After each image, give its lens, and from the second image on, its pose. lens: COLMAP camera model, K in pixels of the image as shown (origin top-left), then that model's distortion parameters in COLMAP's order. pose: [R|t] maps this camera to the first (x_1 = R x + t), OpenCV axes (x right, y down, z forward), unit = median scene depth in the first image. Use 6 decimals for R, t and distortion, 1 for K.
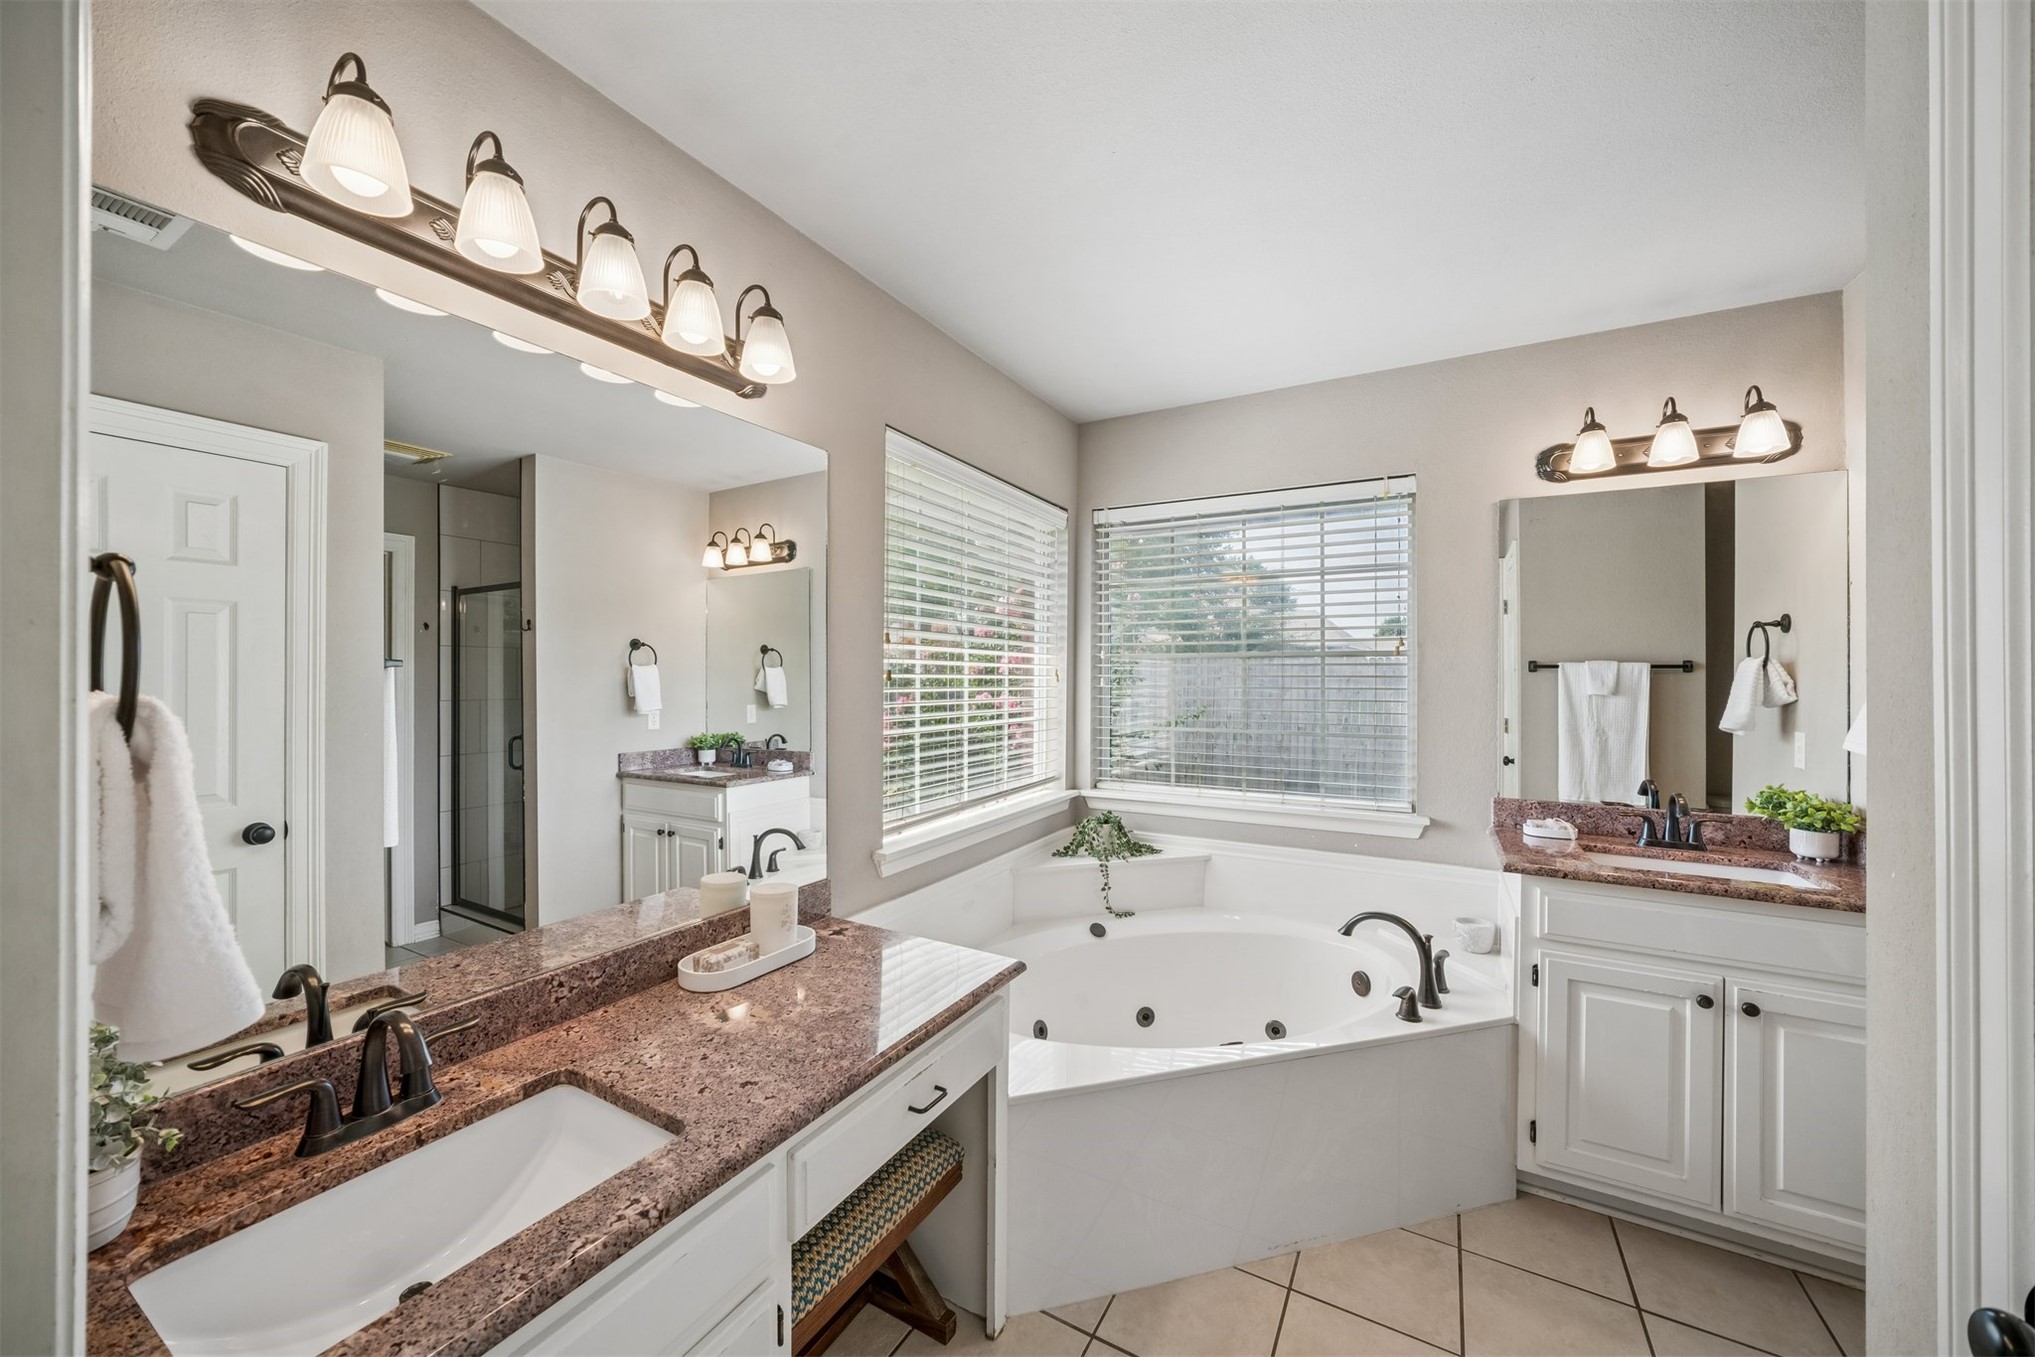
lens RADIAL K [[755.5, 0, 1010.6], [0, 755.5, 677.3], [0, 0, 1]] dist [-0.020243, 0.006093]
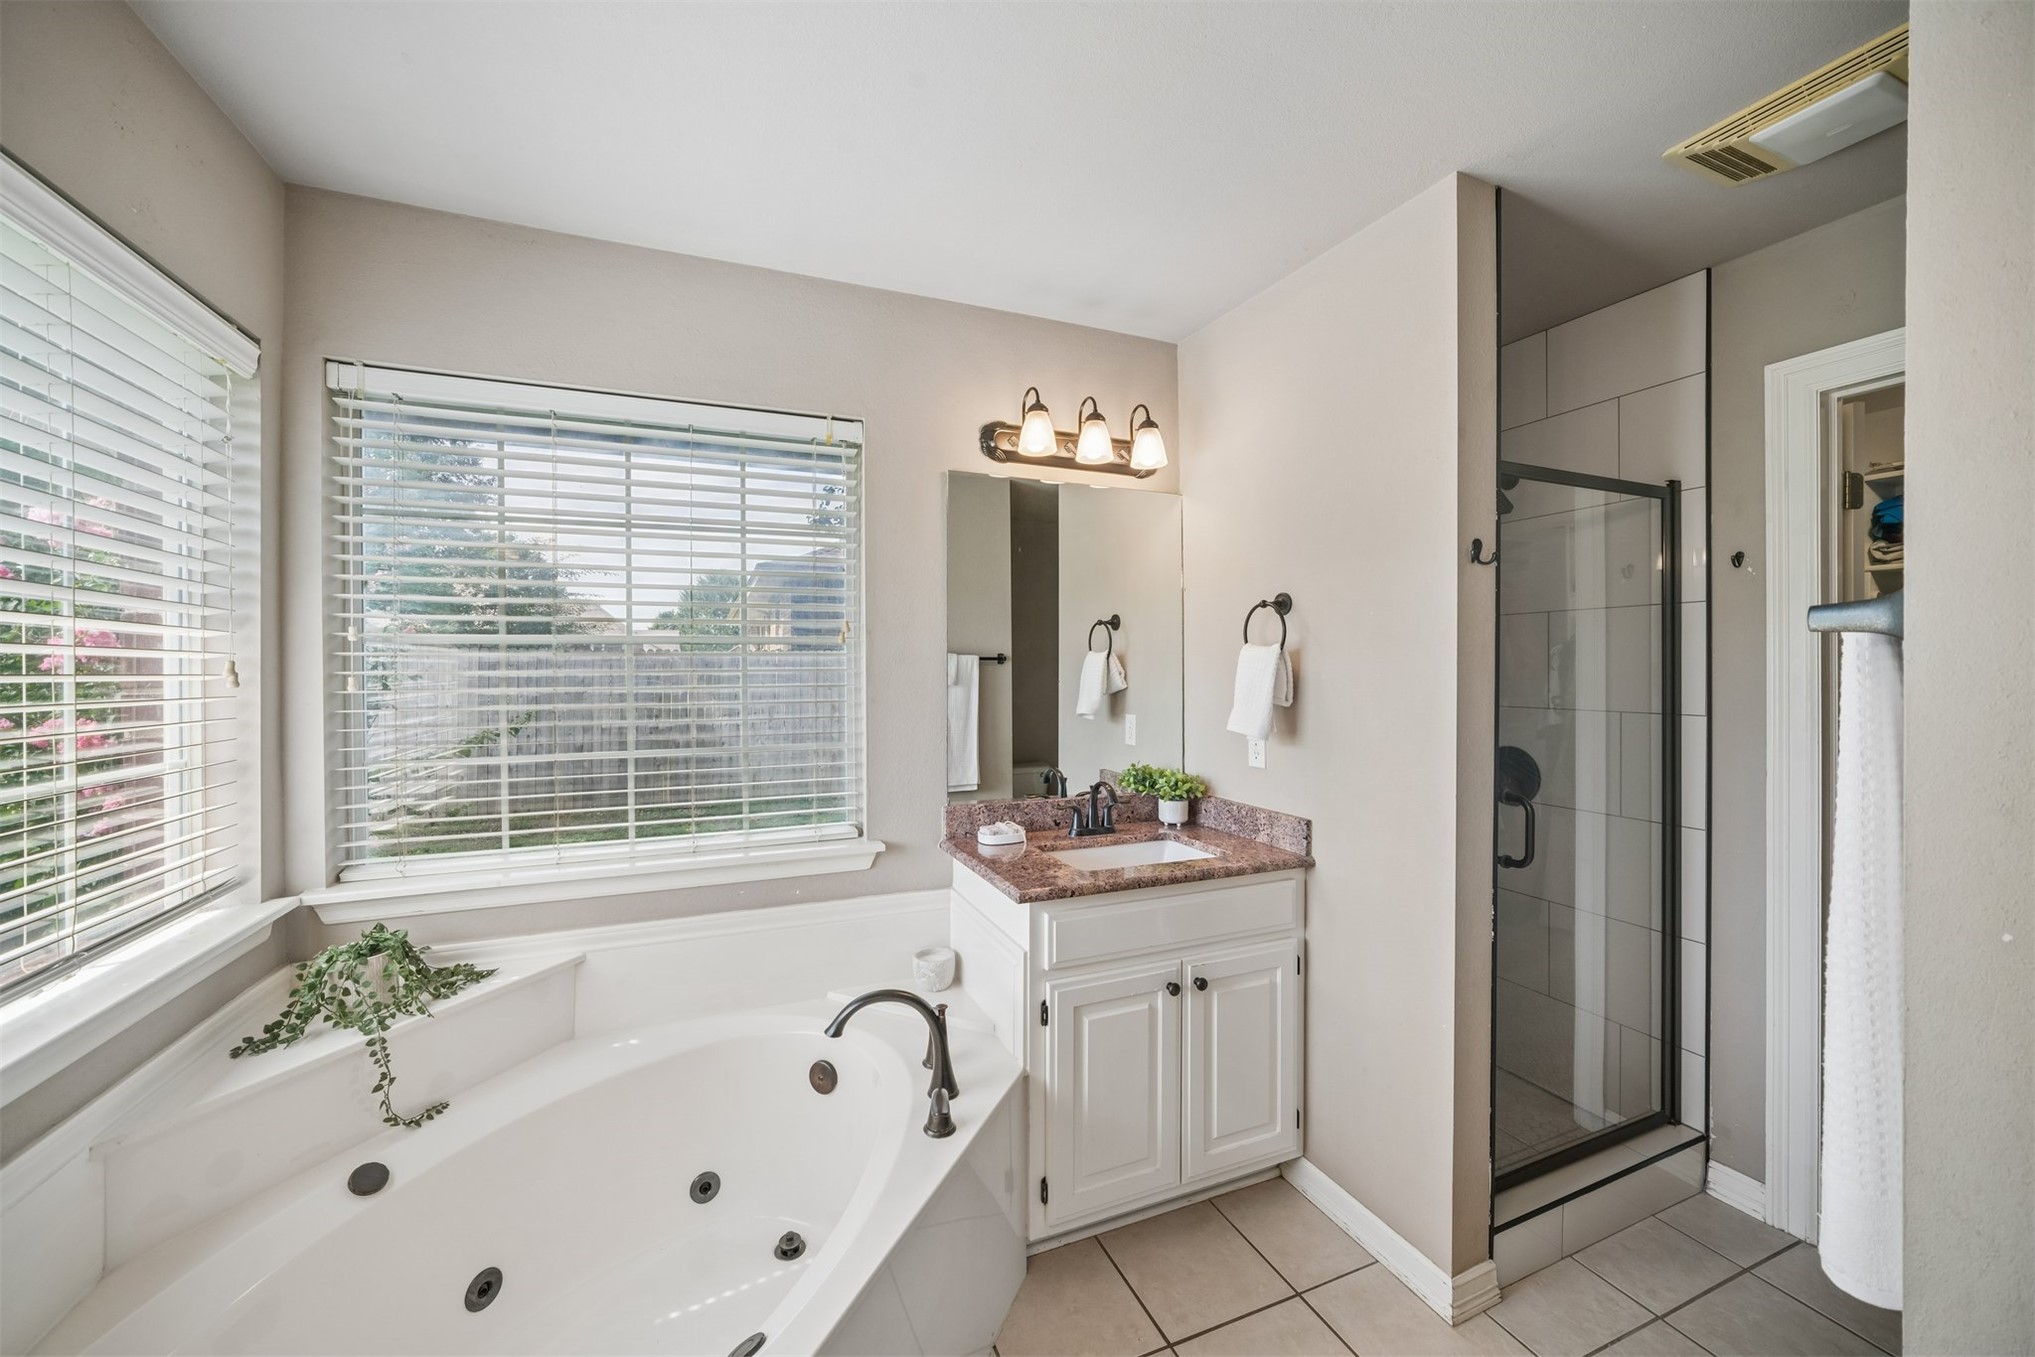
lens RADIAL K [[755.5, 0, 1007.5], [0, 755.5, 672.4], [0, 0, 1]] dist [-0.020243, 0.006093]
pose [[0.623733, -0.011068, 0.781559, -0.002583], [0.007939, 0.999938, 0.007825, -0.003187], [-0.781597, 0.001324, 0.623783, 0.337915]]
